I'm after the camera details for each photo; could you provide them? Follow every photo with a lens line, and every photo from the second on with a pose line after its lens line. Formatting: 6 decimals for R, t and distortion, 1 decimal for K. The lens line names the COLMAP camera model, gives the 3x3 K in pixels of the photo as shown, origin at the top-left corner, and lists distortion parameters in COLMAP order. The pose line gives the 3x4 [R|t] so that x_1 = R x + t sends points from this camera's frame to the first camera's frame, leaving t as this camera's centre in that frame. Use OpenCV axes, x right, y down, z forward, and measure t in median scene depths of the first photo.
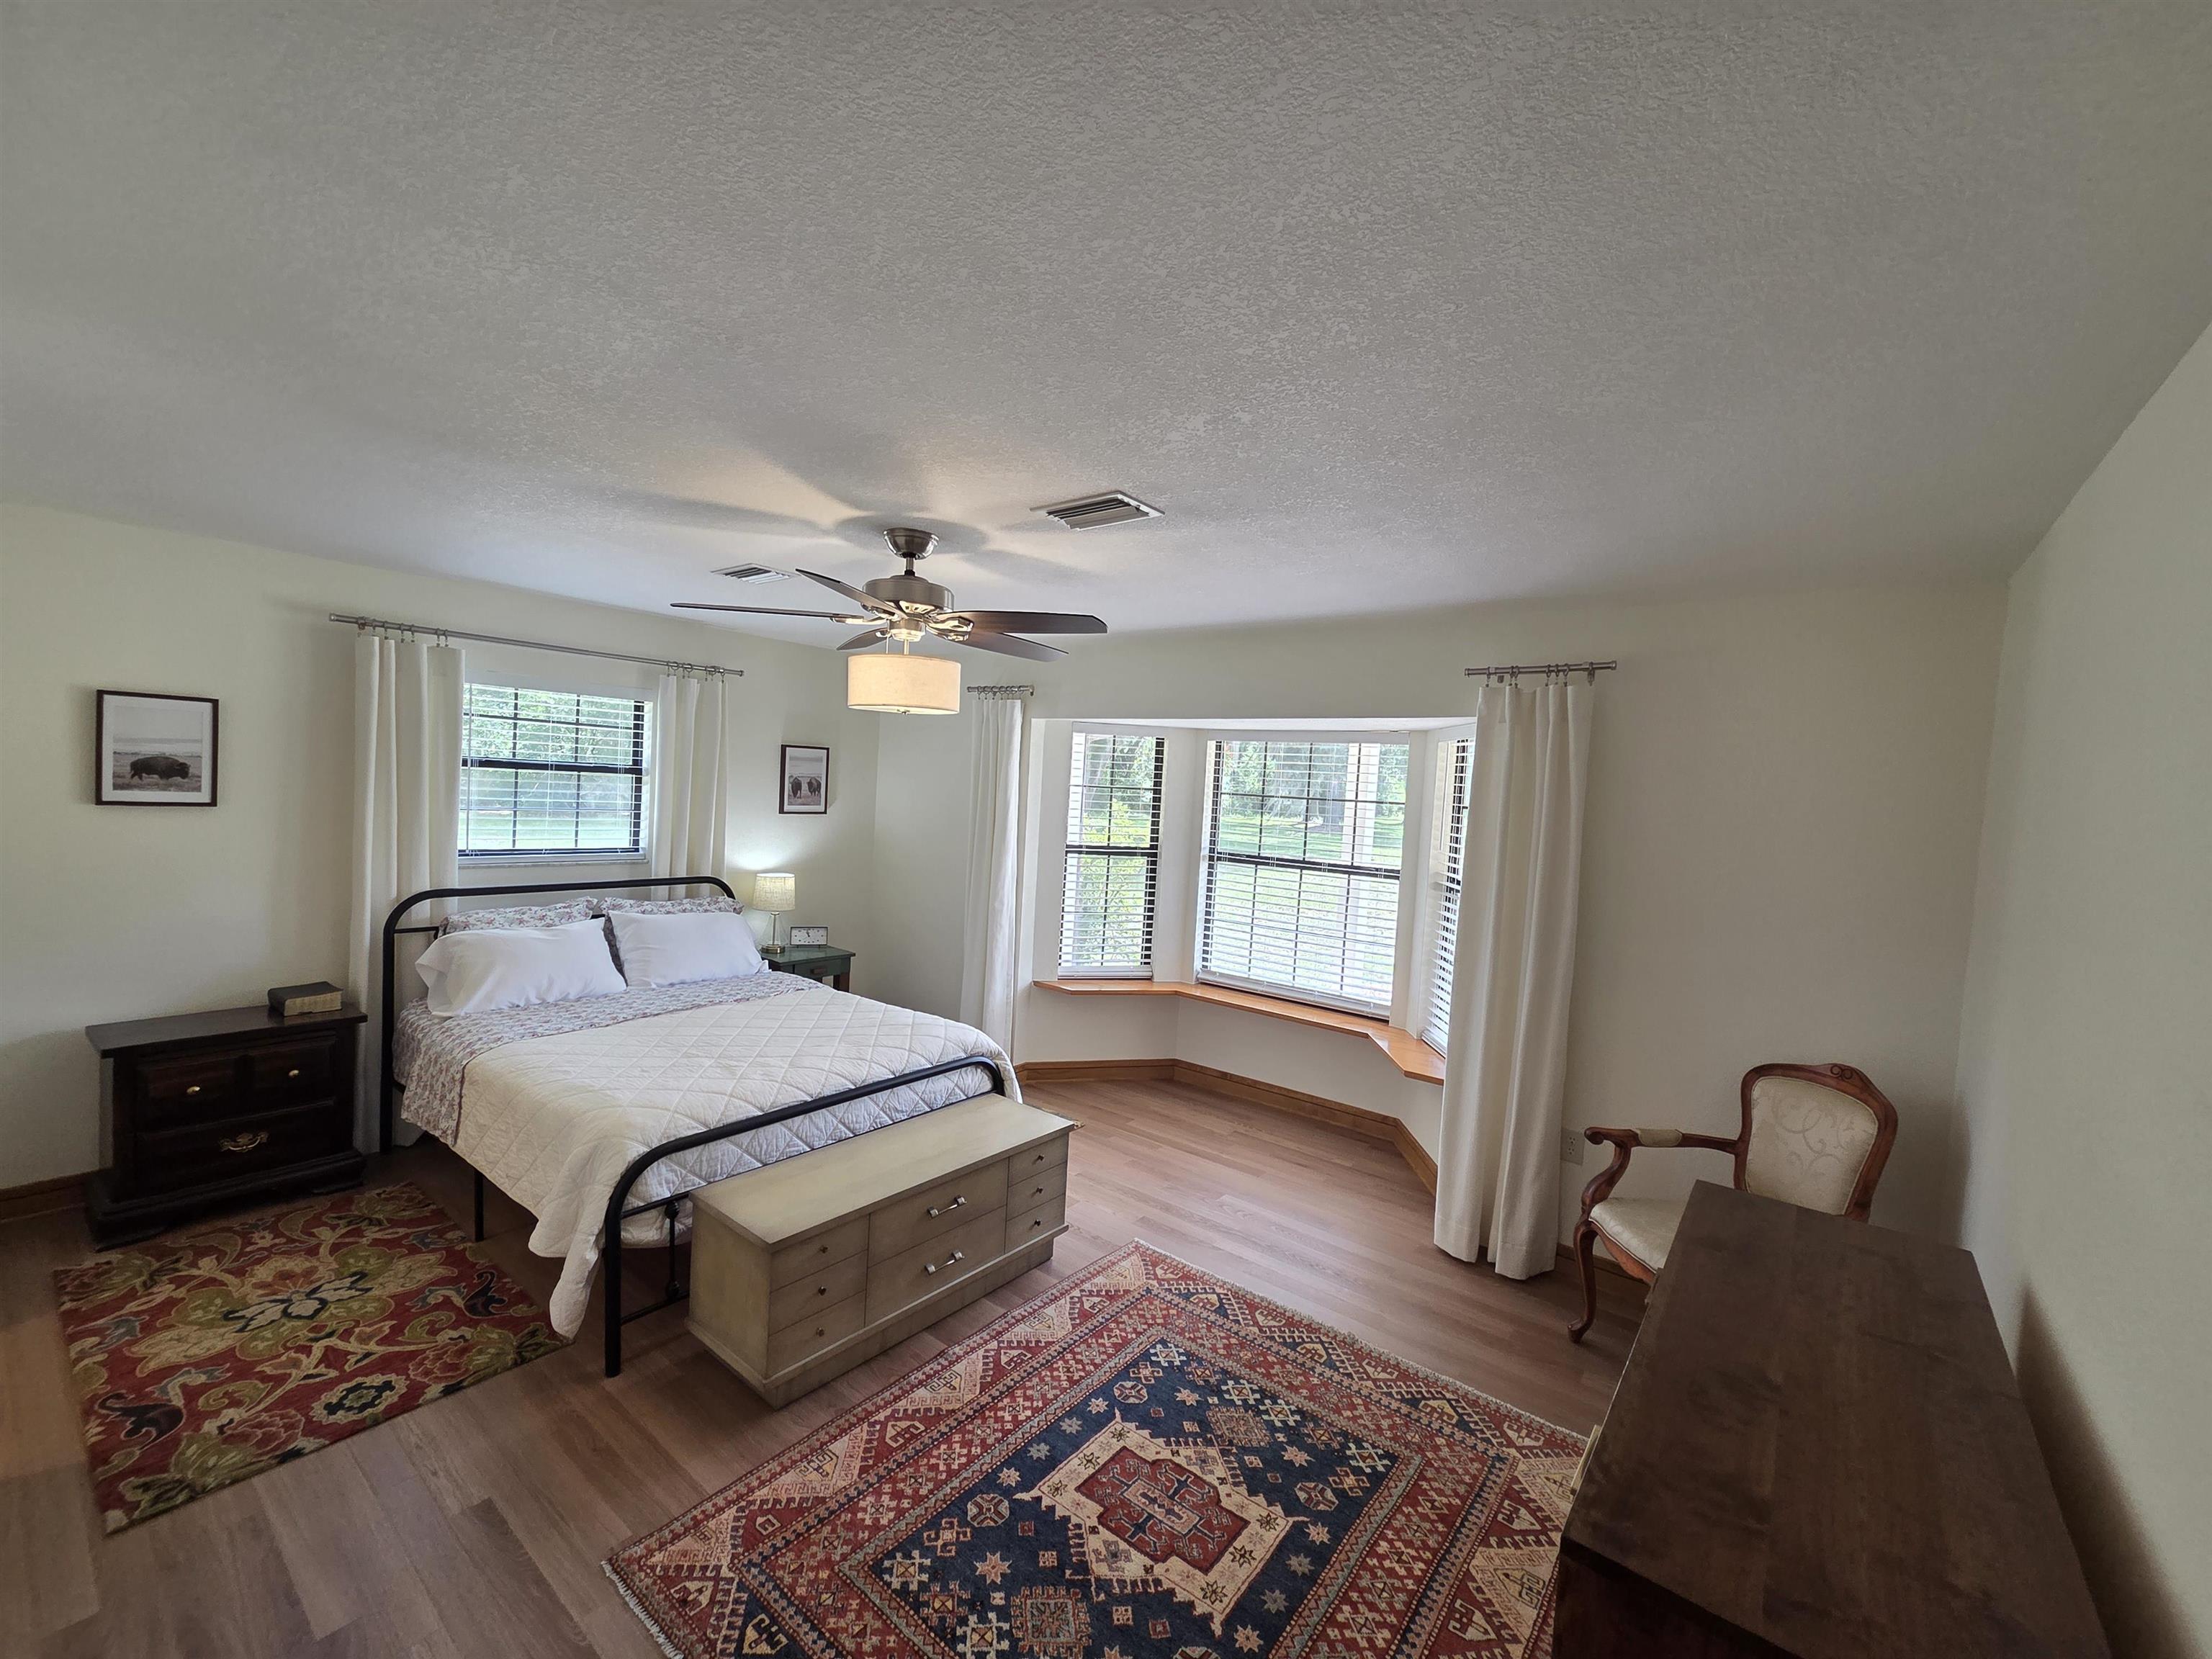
lens RADIAL K [[903.3, 0, 1106.0], [0, 903.3, 829.5], [0, 0, 1]] dist [0.001887, 0.000587]
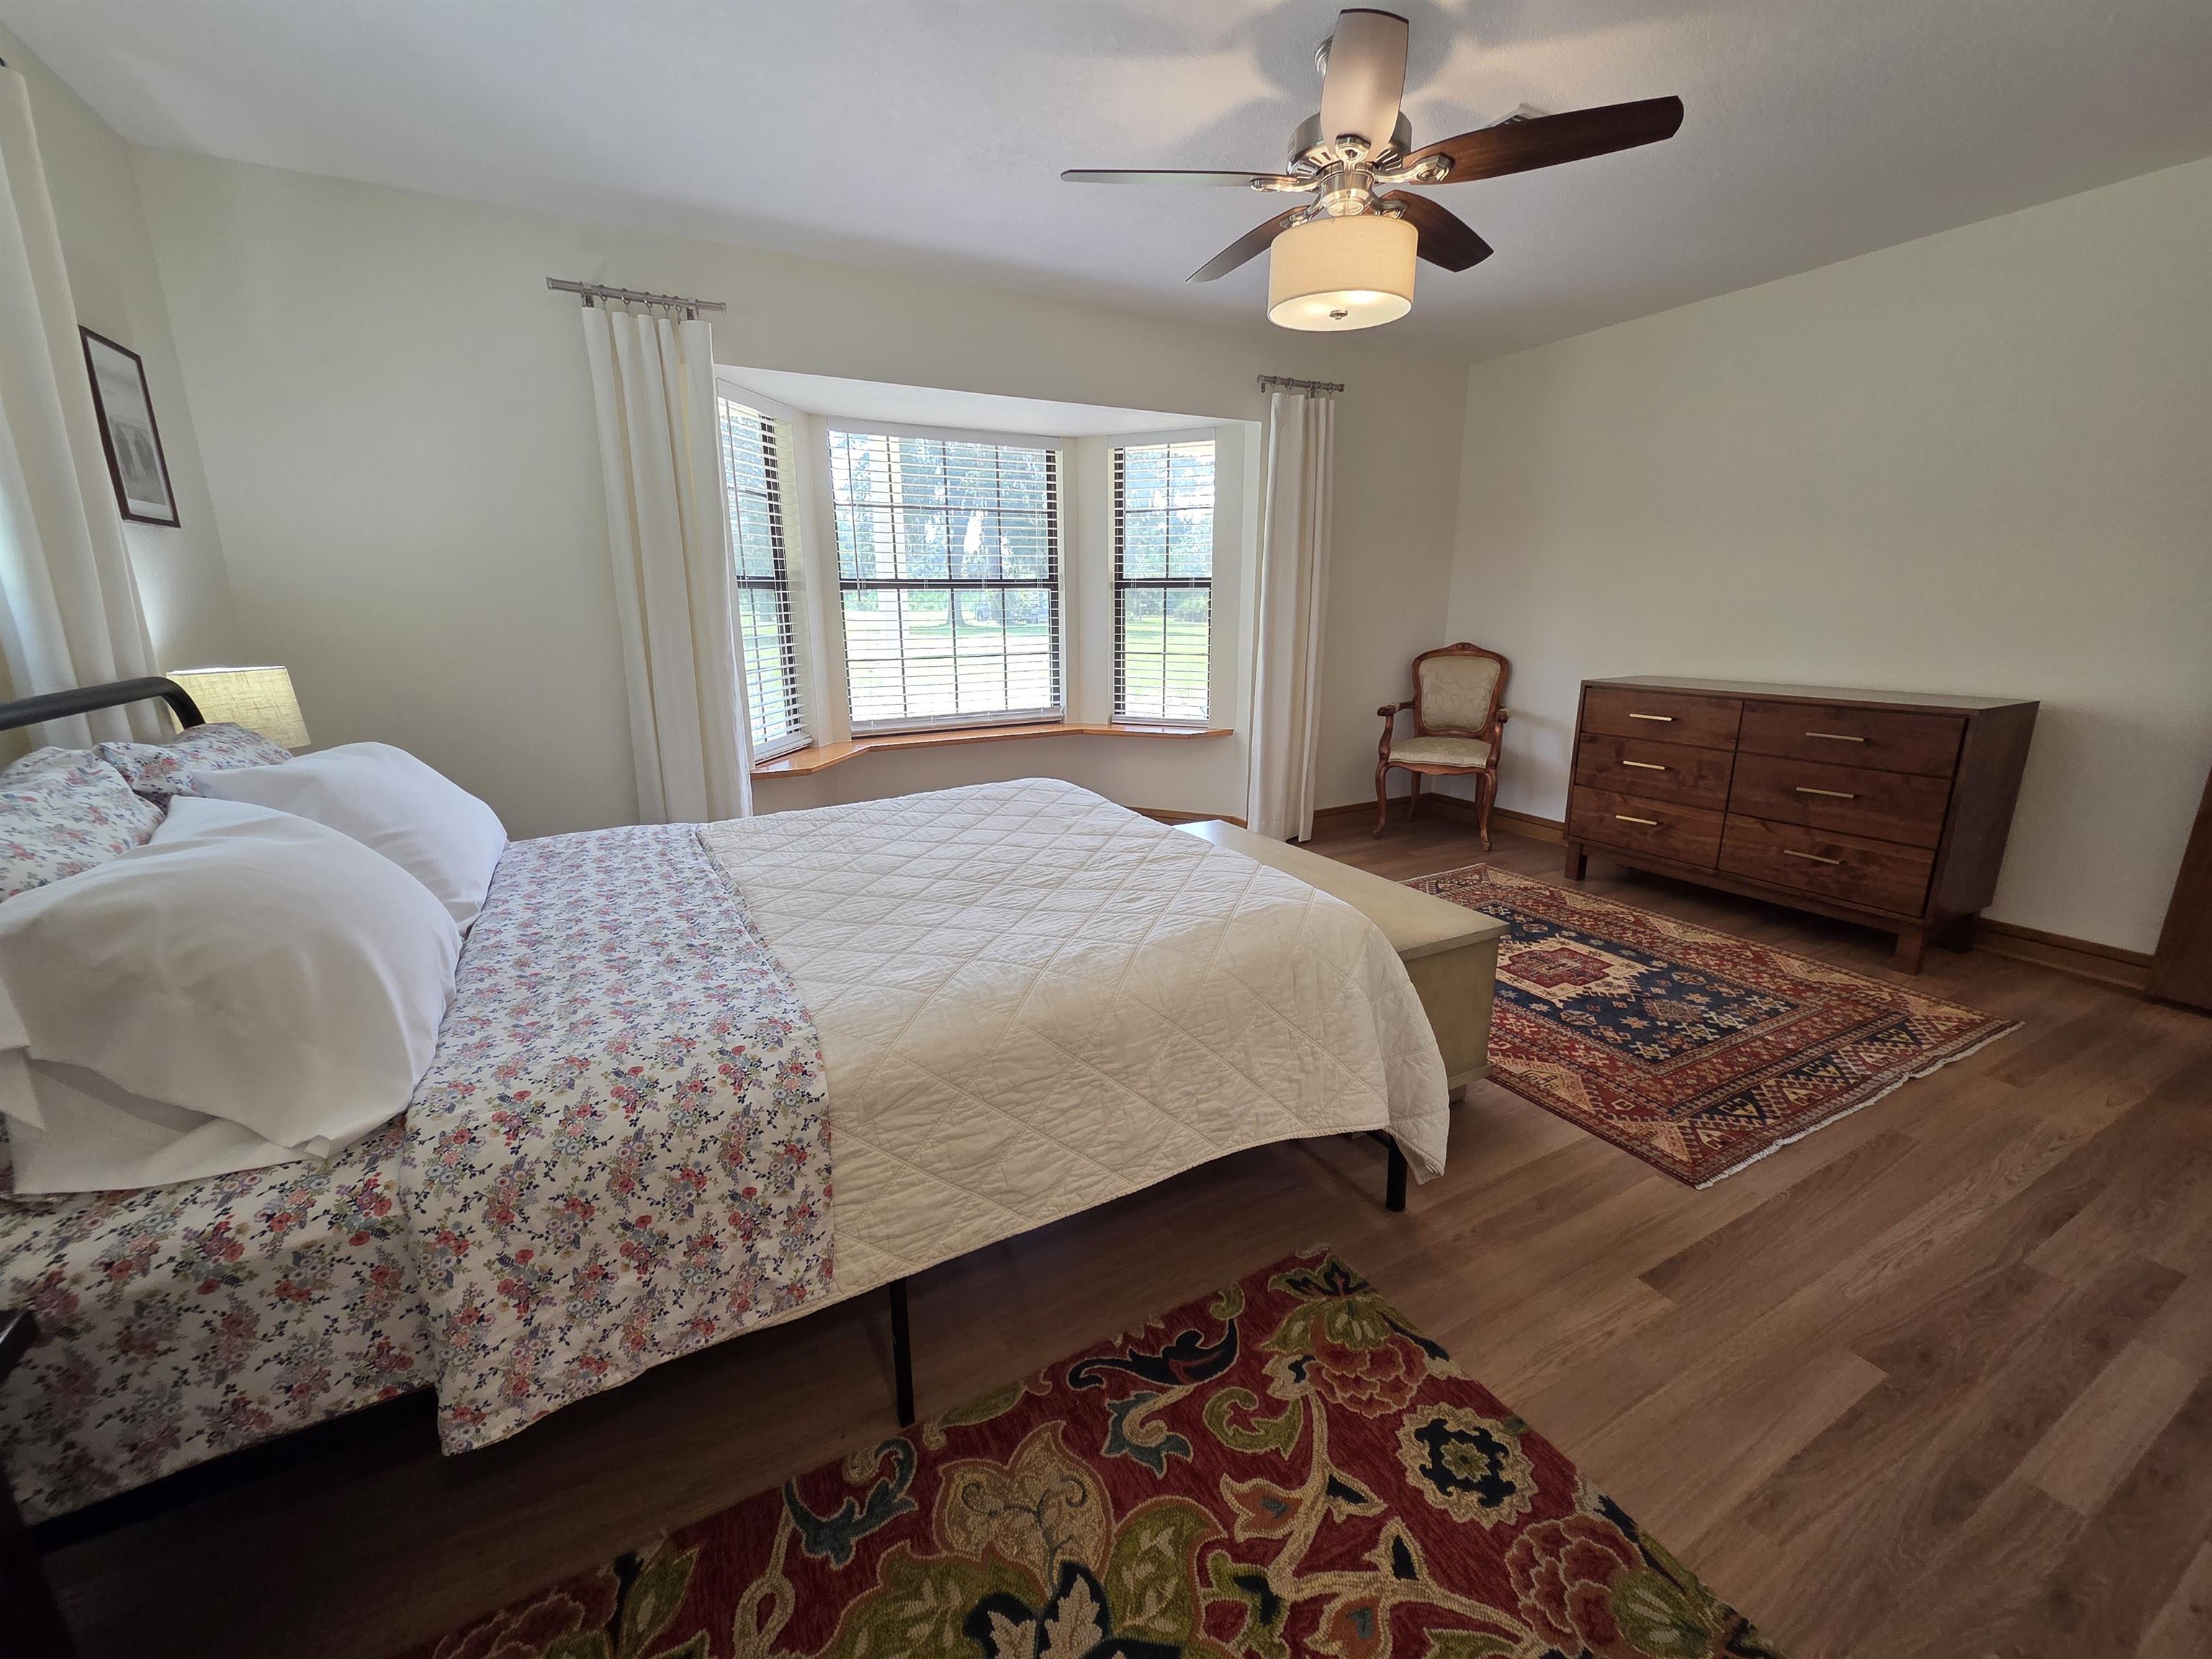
lens RADIAL K [[903.3, 0, 1106.0], [0, 903.3, 829.5], [0, 0, 1]] dist [0.001887, 0.000587]
pose [[0.388600, -0.284326, 0.876441, -1.362790], [0.070375, 0.957579, 0.279444, 0.075738], [-0.918715, -0.046912, 0.392125, 1.053605]]
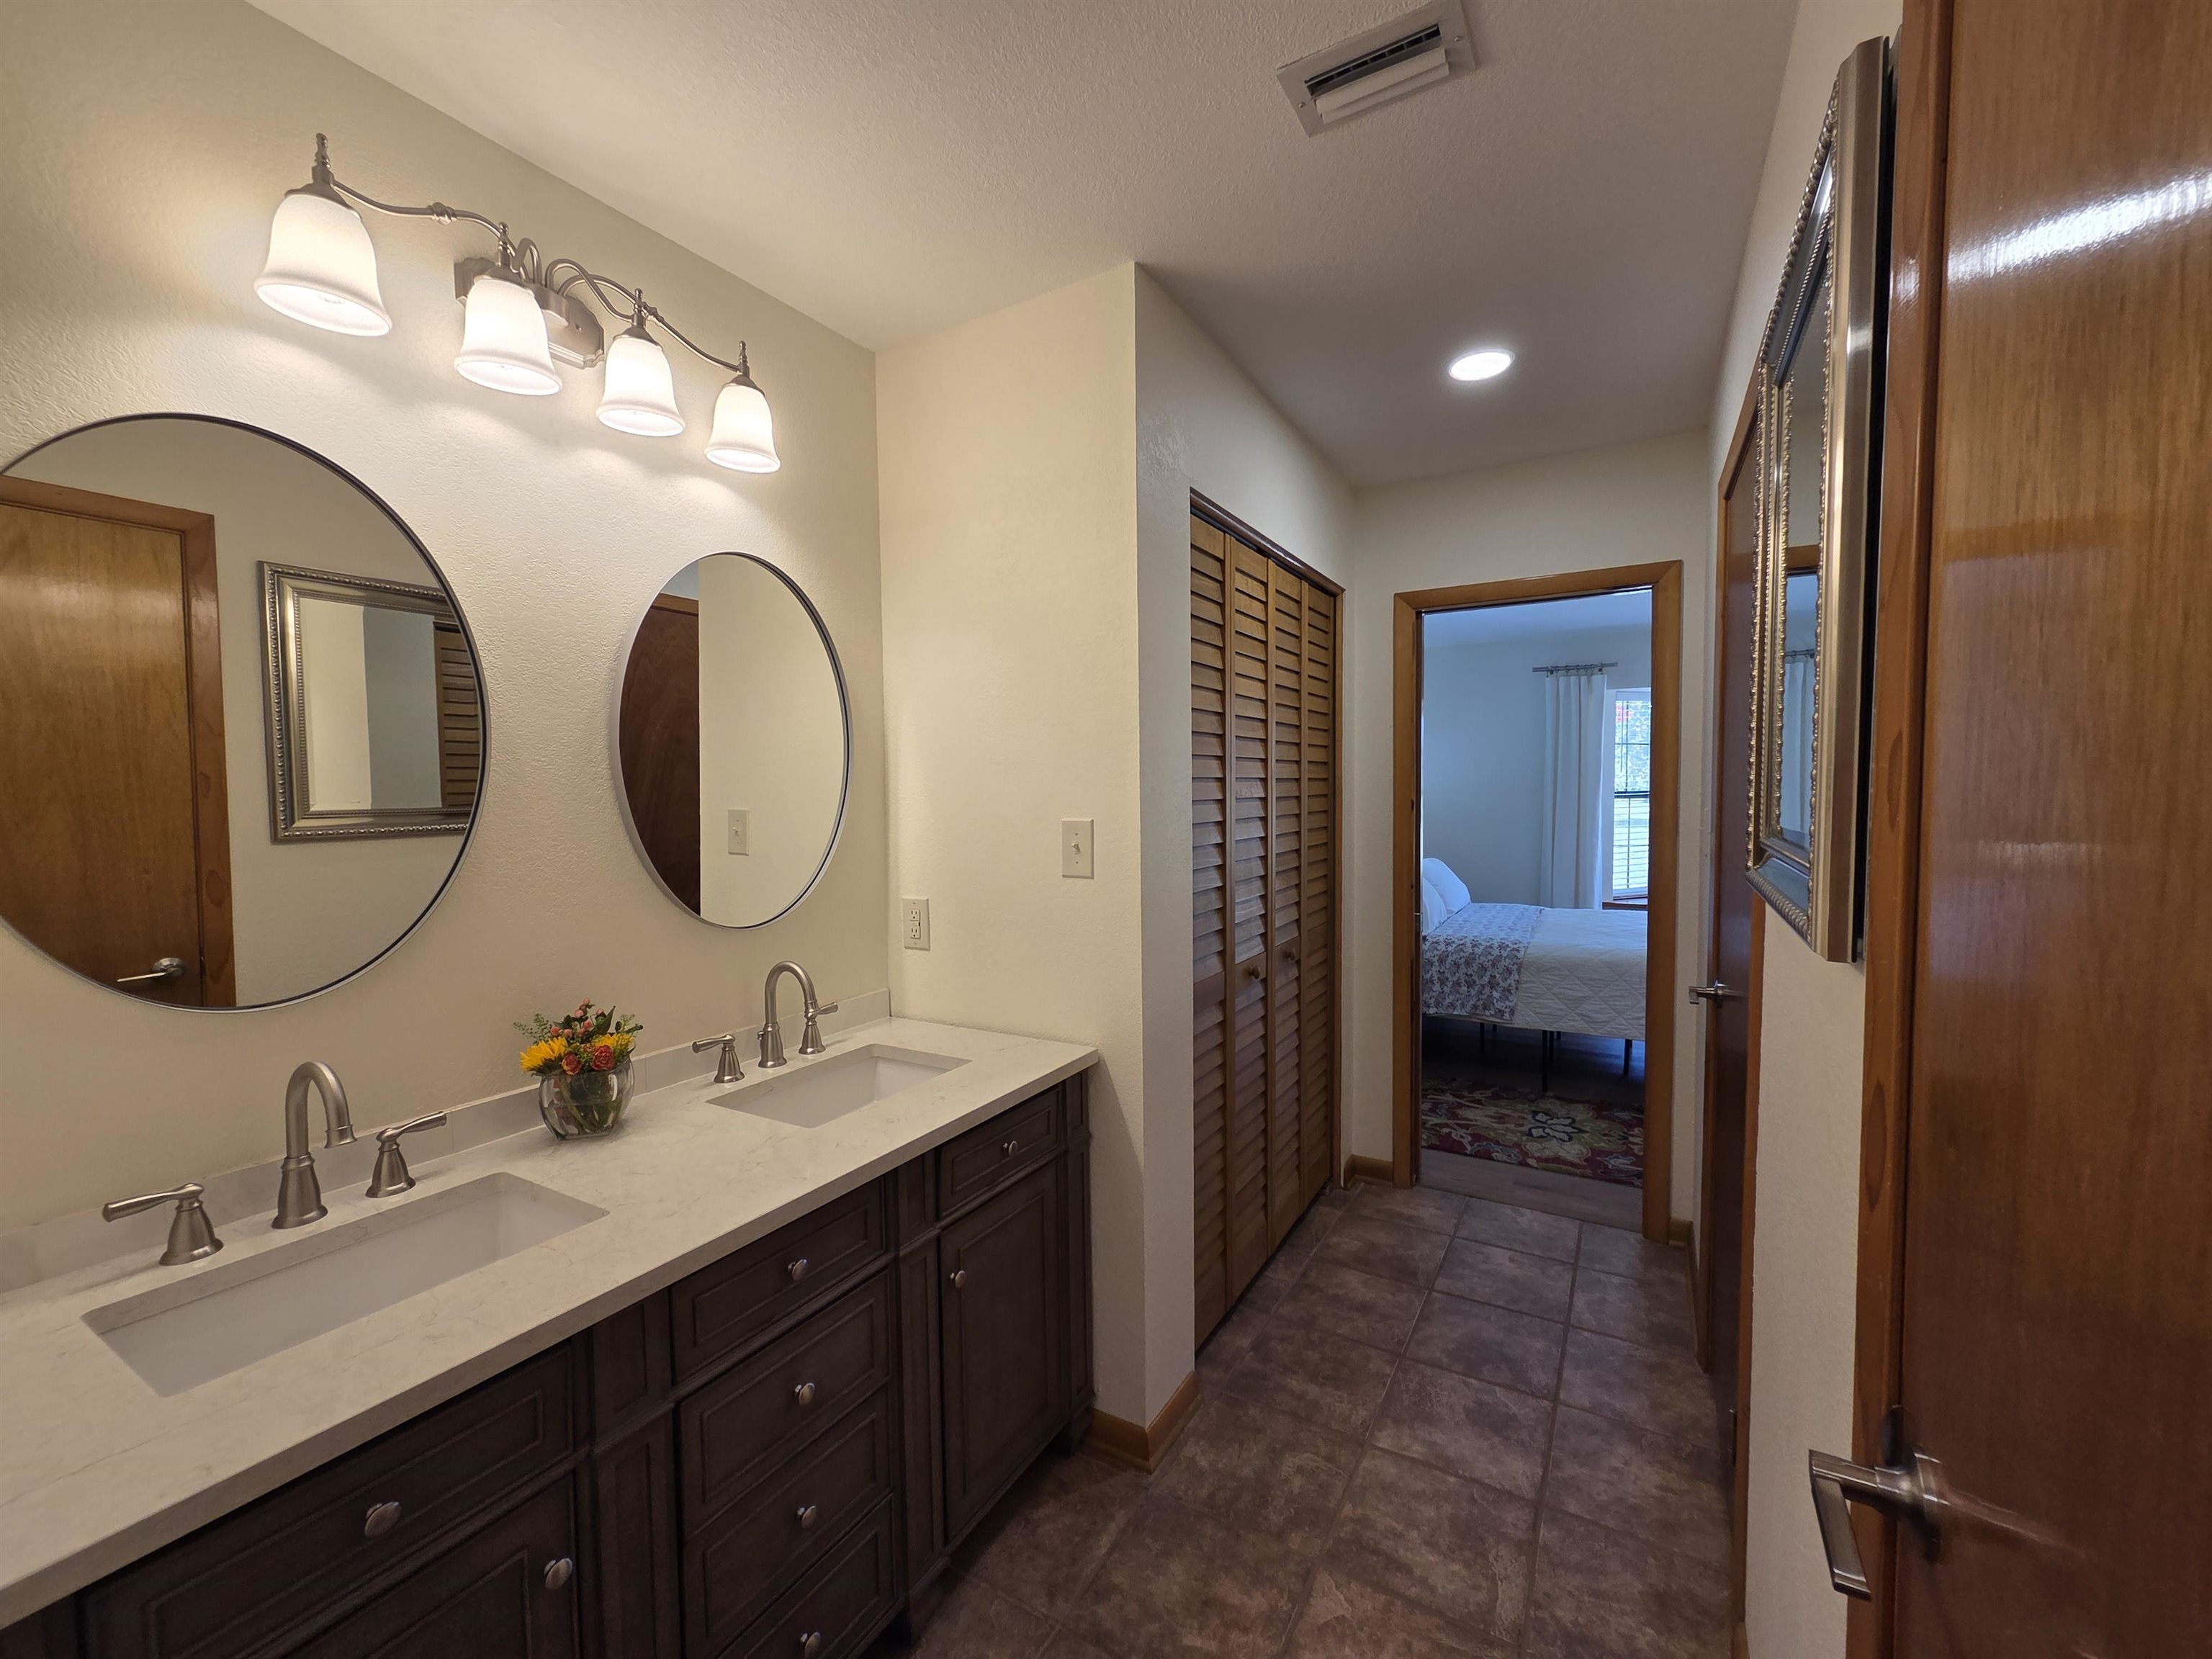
lens RADIAL K [[889.6, 0, 1106.0], [0, 889.6, 829.5], [0, 0, 1]] dist [0.000633, 0.000073]
pose [[0.987972, -0.079321, 0.132736, -2.084146], [0.078348, 0.996847, 0.012544, 0.002719], [-0.133313, -0.001993, 0.991072, -0.304658]]
